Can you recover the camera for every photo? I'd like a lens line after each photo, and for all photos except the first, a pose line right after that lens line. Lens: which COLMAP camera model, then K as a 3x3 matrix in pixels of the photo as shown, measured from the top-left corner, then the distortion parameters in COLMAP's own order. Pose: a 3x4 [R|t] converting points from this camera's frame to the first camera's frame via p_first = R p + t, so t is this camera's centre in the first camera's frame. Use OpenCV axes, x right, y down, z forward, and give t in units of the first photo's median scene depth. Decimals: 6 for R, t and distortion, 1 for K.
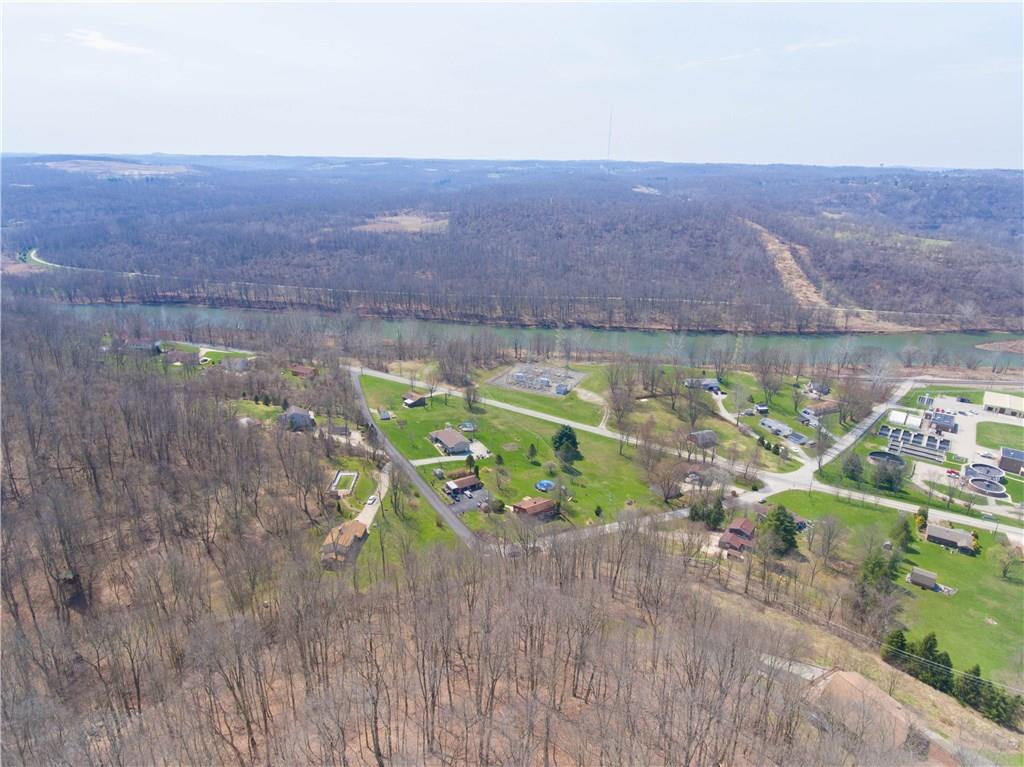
lens RADIAL K [[604.5, 0, 512.0], [0, 604.5, 383.5], [0, 0, 1]] dist [-0.000743, -0.001354]
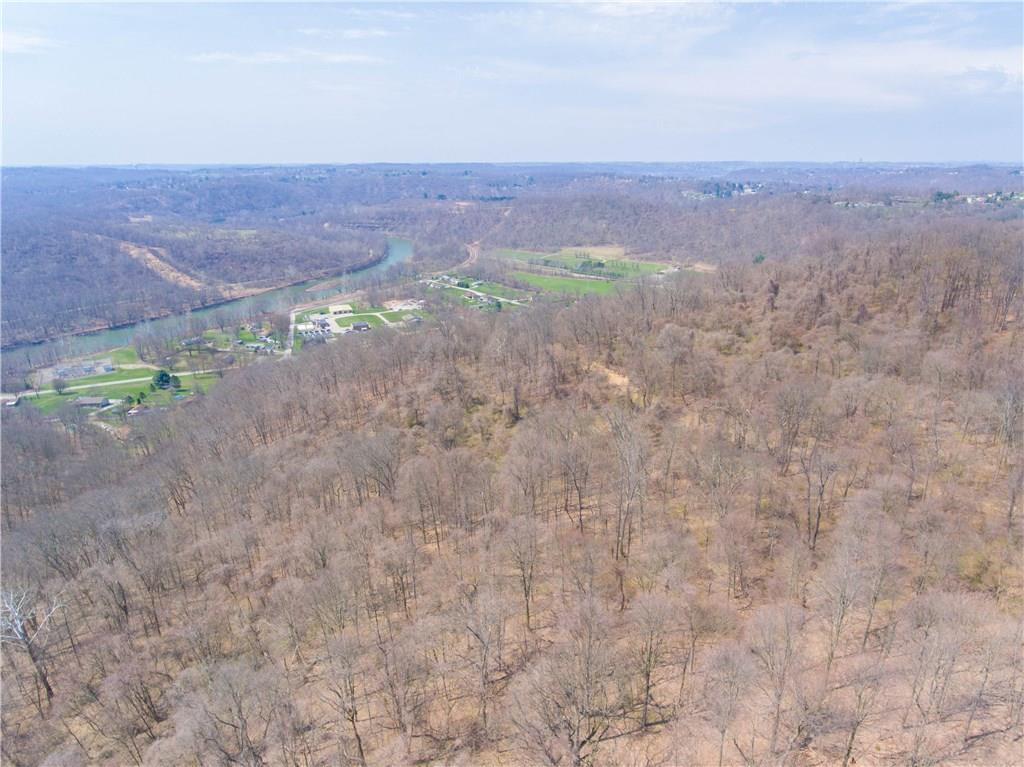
lens RADIAL K [[604.5, 0, 512.0], [0, 604.5, 383.5], [0, 0, 1]] dist [-0.000743, -0.001354]
pose [[0.476072, -0.321716, 0.818446, -0.363796], [0.317552, 0.930775, 0.181157, 0.049915], [-0.820071, 0.173656, 0.545278, -0.291692]]
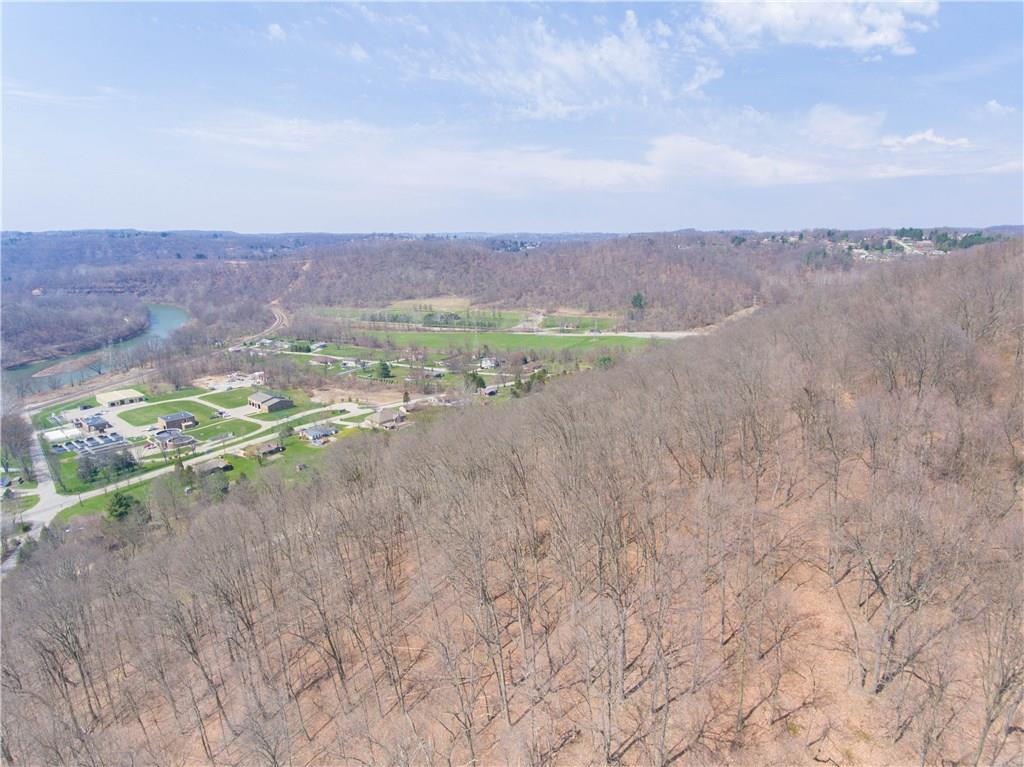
lens RADIAL K [[604.5, 0, 512.0], [0, 604.5, 383.5], [0, 0, 1]] dist [-0.000743, -0.001354]
pose [[0.092237, -0.256952, 0.962012, -0.140352], [0.351926, 0.912189, 0.209902, 0.019639], [-0.931472, 0.319197, 0.174566, 0.053615]]
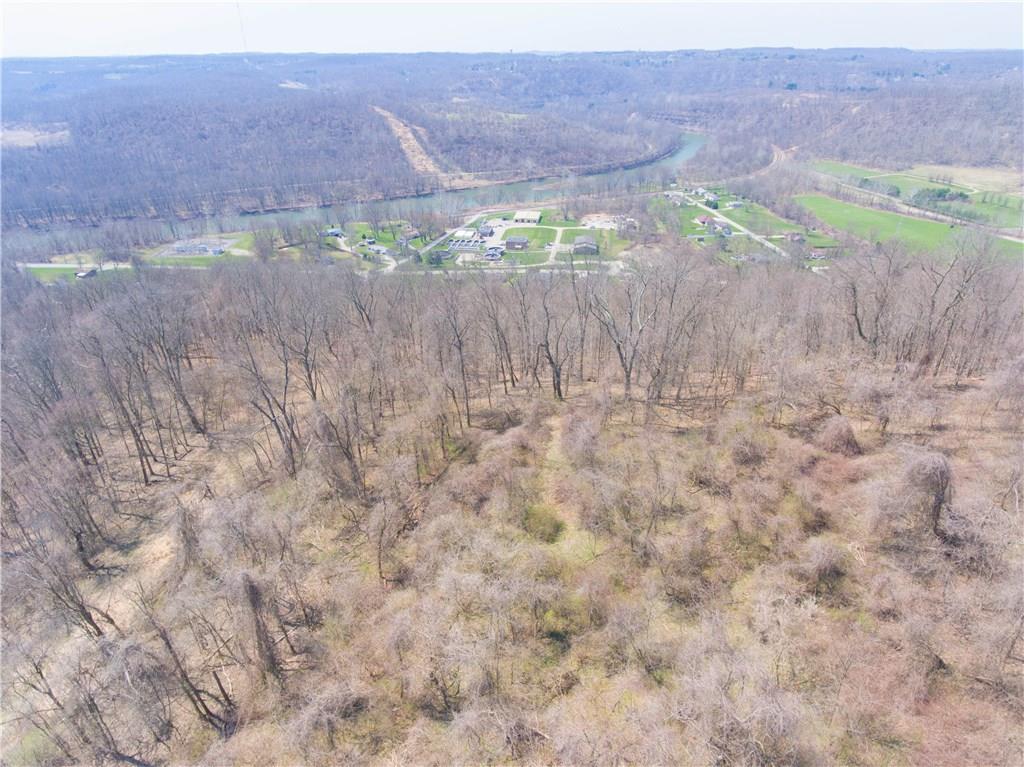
lens RADIAL K [[604.5, 0, 512.0], [0, 604.5, 383.5], [0, 0, 1]] dist [-0.000743, -0.001354]
pose [[0.876192, -0.251959, 0.410859, 0.019241], [0.187607, 0.963535, 0.190800, 0.091254], [-0.443950, -0.090097, 0.891510, -0.266616]]
